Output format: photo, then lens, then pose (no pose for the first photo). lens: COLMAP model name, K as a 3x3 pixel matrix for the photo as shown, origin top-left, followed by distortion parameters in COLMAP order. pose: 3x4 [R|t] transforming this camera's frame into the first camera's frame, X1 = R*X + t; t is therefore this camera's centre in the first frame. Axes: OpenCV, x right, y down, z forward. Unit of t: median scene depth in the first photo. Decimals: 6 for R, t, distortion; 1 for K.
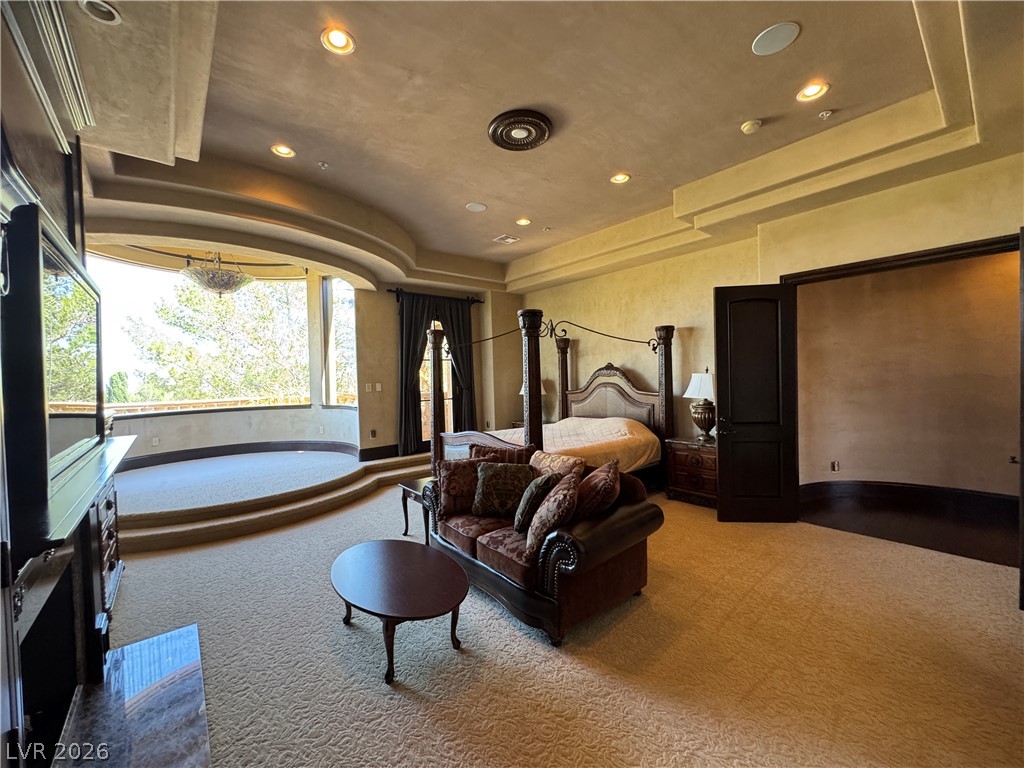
lens RADIAL K [[410.1, 0, 512.0], [0, 410.1, 384.0], [0, 0, 1]] dist [-0.001821, -0.000065]
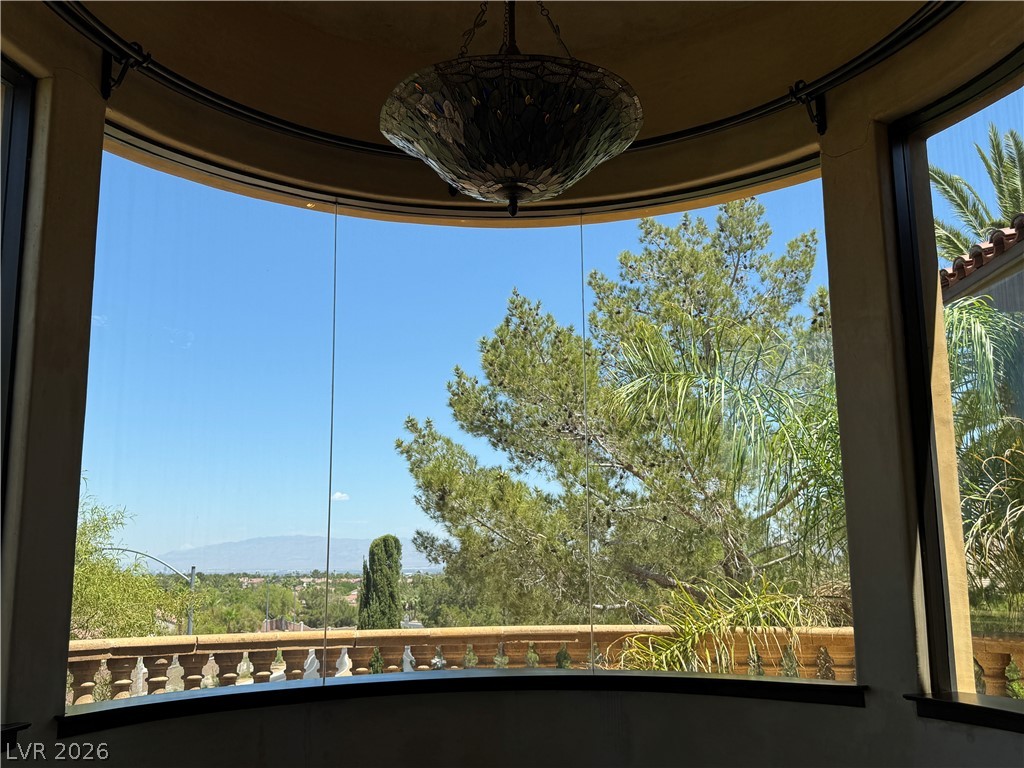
lens RADIAL K [[994.5, 0, 512.0], [0, 994.5, 384.0], [0, 0, 1]] dist [0.001359, -0.000445]
pose [[0.775192, -0.095875, -0.624408, -0.132568], [-0.022354, 0.983634, -0.178784, -0.002615], [0.631330, 0.152551, 0.760362, 0.212286]]
